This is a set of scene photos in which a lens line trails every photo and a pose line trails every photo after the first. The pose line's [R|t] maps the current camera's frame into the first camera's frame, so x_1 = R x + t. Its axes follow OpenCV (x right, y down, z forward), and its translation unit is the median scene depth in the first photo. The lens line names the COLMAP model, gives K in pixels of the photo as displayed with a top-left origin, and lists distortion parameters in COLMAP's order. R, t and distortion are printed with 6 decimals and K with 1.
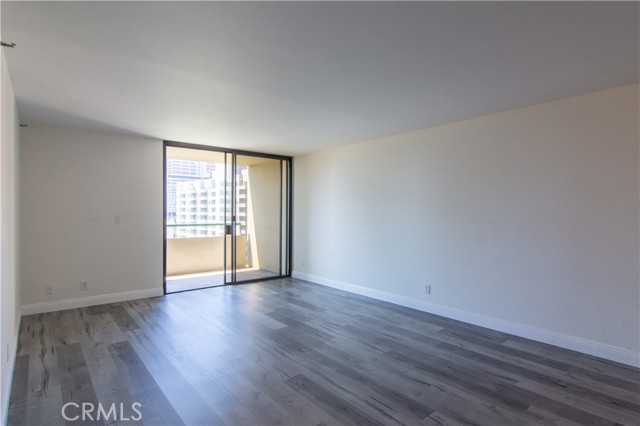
lens RADIAL K [[337.2, 0, 319.1], [0, 337.2, 213.6], [0, 0, 1]] dist [0.004059, 0.000809]
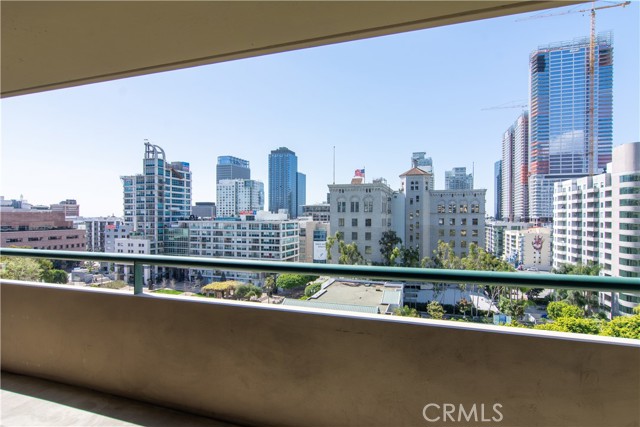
lens RADIAL K [[337.2, 0, 318.4], [0, 337.2, 216.9], [0, 0, 1]] dist [0.004059, 0.000809]
pose [[0.528922, -0.002523, -0.848667, -0.029115], [-0.002296, 0.999988, -0.004404, -0.002572], [0.848667, 0.004278, 0.528910, 0.099363]]
